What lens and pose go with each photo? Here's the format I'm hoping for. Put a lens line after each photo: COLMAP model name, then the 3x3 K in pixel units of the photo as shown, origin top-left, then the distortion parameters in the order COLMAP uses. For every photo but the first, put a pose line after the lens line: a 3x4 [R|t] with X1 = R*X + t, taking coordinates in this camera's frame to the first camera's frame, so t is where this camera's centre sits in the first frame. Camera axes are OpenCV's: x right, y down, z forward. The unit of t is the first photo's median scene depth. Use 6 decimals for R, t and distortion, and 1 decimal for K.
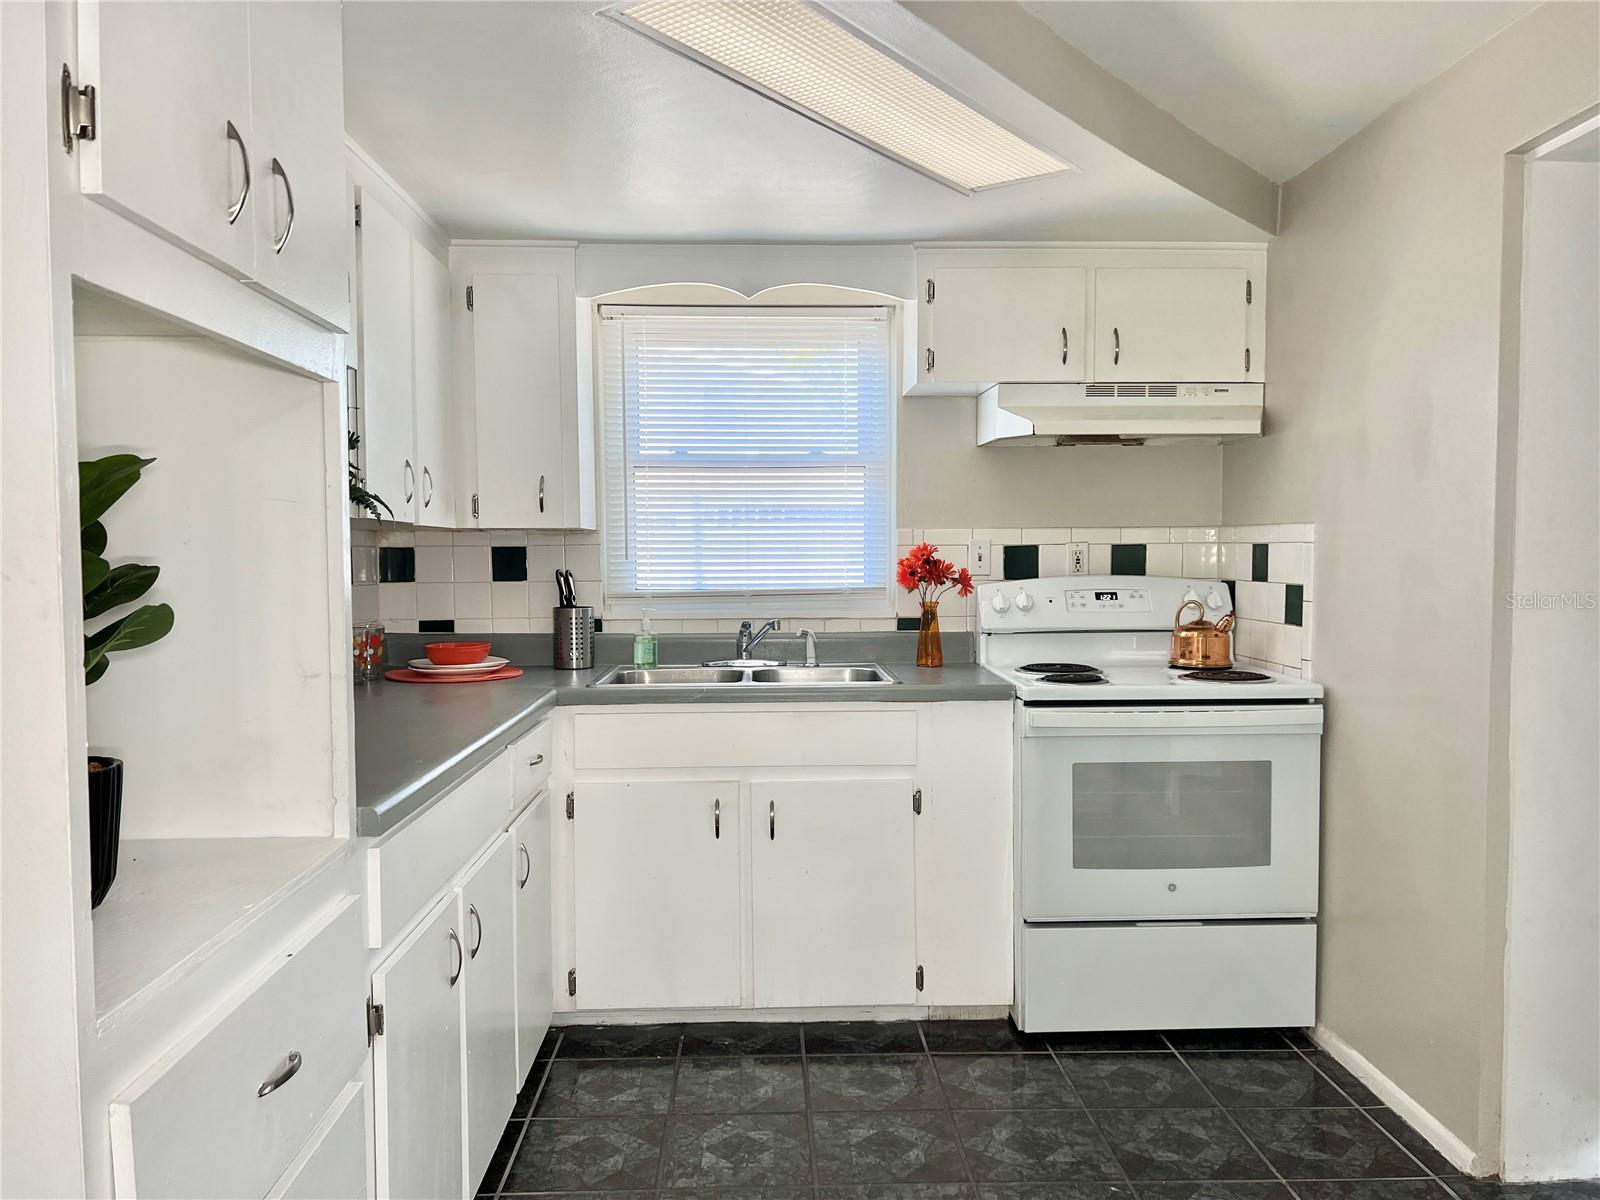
lens RADIAL K [[1204.1, 0, 806.7], [0, 1204.1, 612.2], [0, 0, 1]] dist [0.089159, -0.130485]
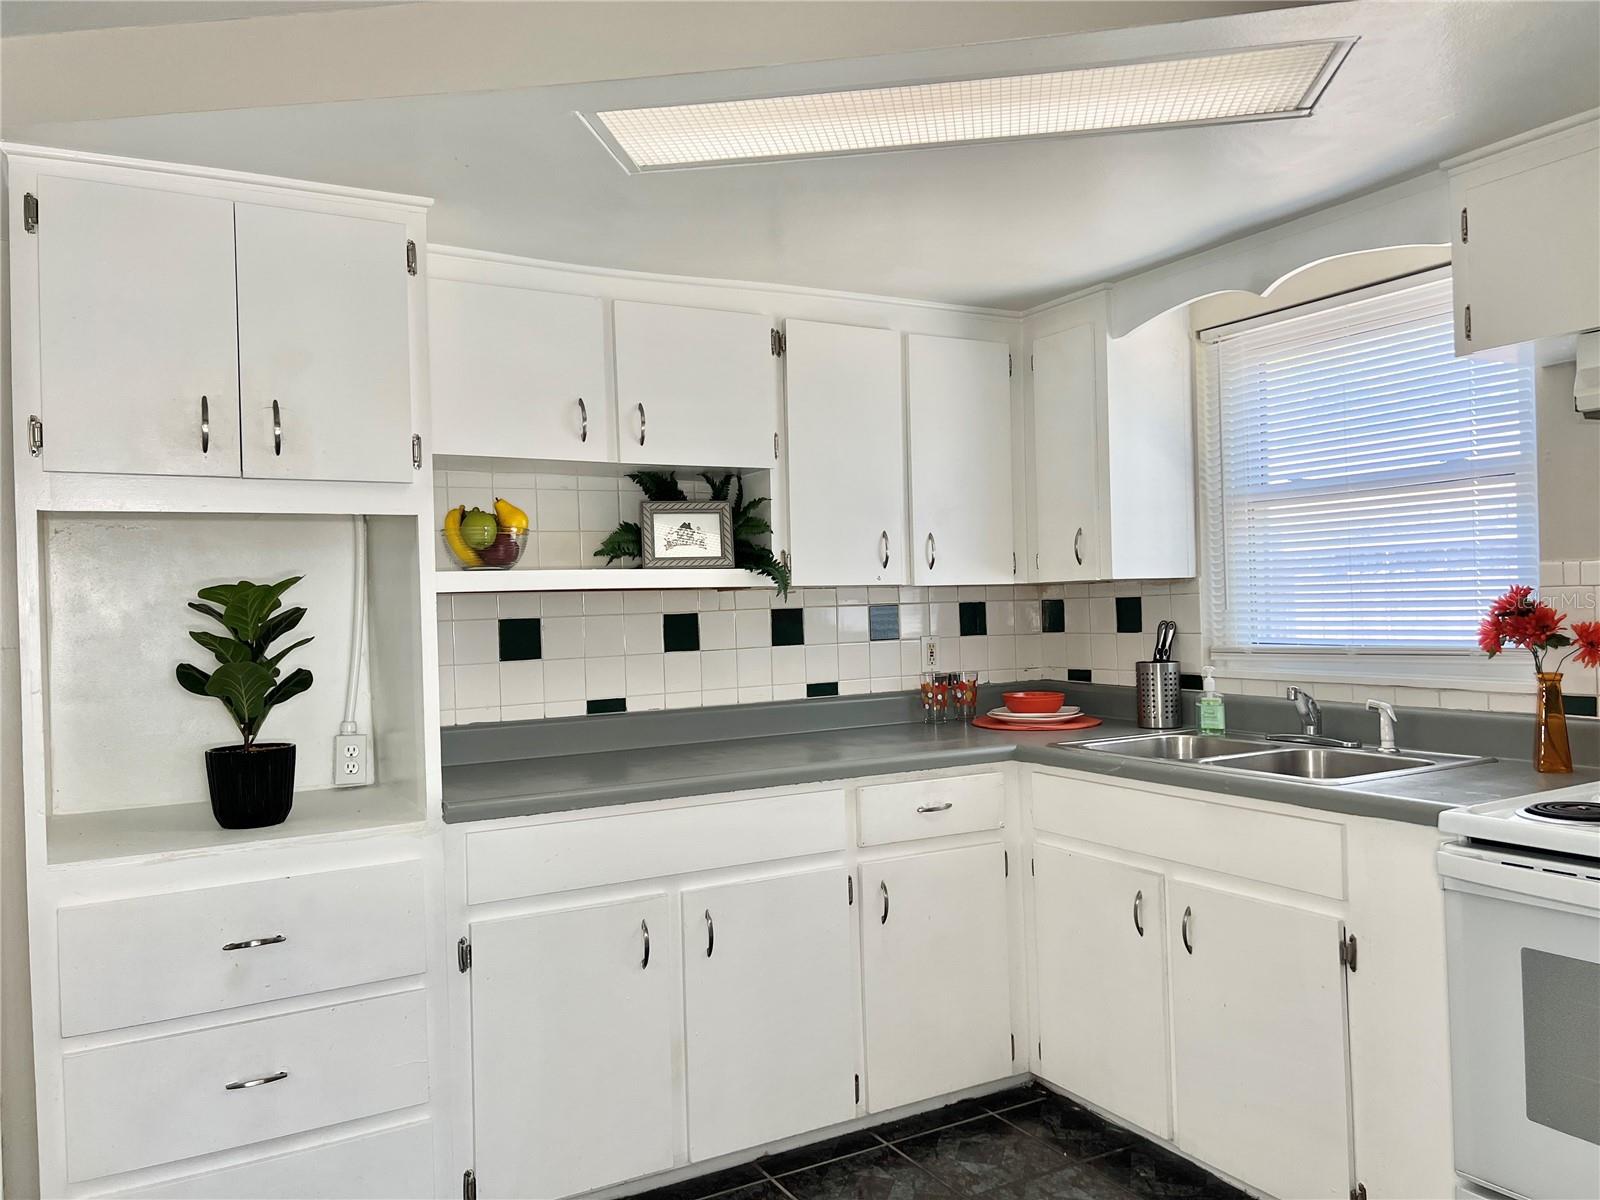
lens RADIAL K [[1192.0, 0, 802.5], [0, 1192.0, 605.8], [0, 0, 1]] dist [0.113684, -0.163264]
pose [[0.451409, -0.007113, -0.892289, 0.512239], [-0.015909, 0.999745, -0.016018, -0.028023], [0.892175, 0.021426, 0.451180, 0.329945]]
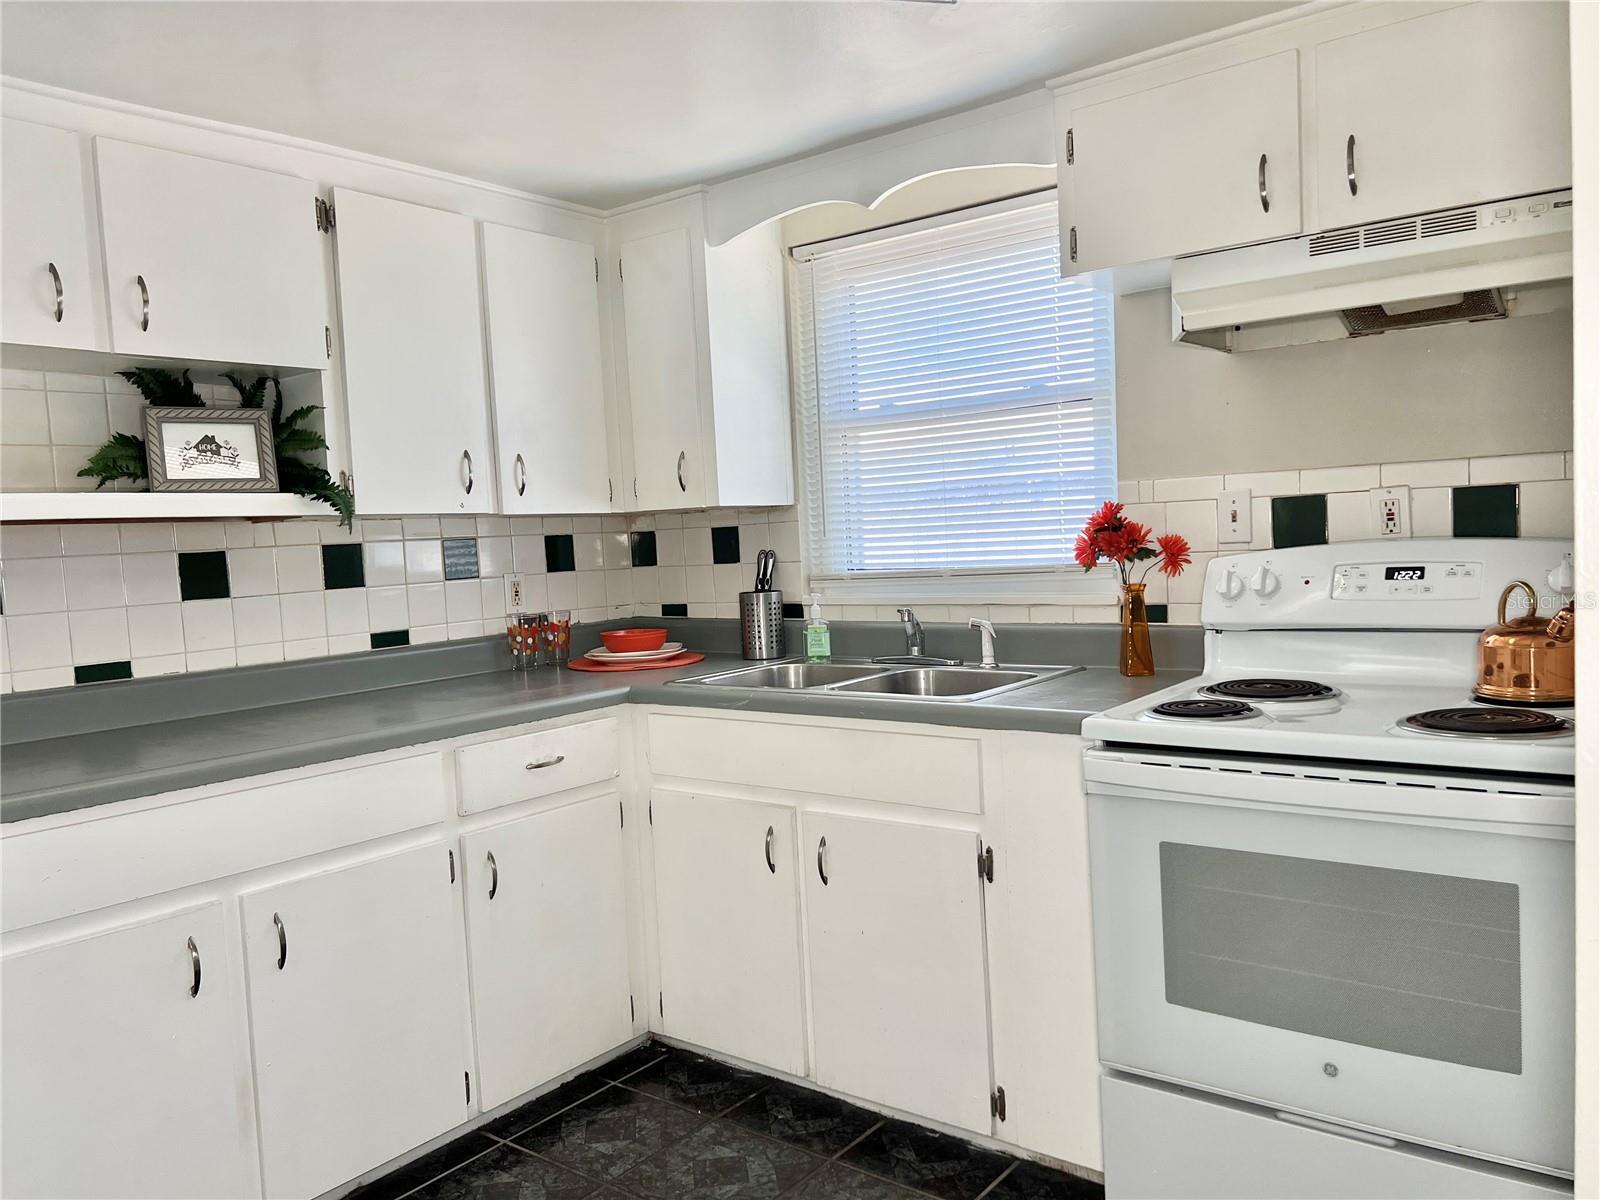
lens RADIAL K [[1204.1, 0, 806.7], [0, 1204.1, 612.2], [0, 0, 1]] dist [0.089159, -0.130485]
pose [[0.763525, 0.011250, -0.645680, 0.416489], [0.012841, 0.999386, 0.032597, -0.017656], [0.645650, -0.033180, 0.762912, 0.327654]]
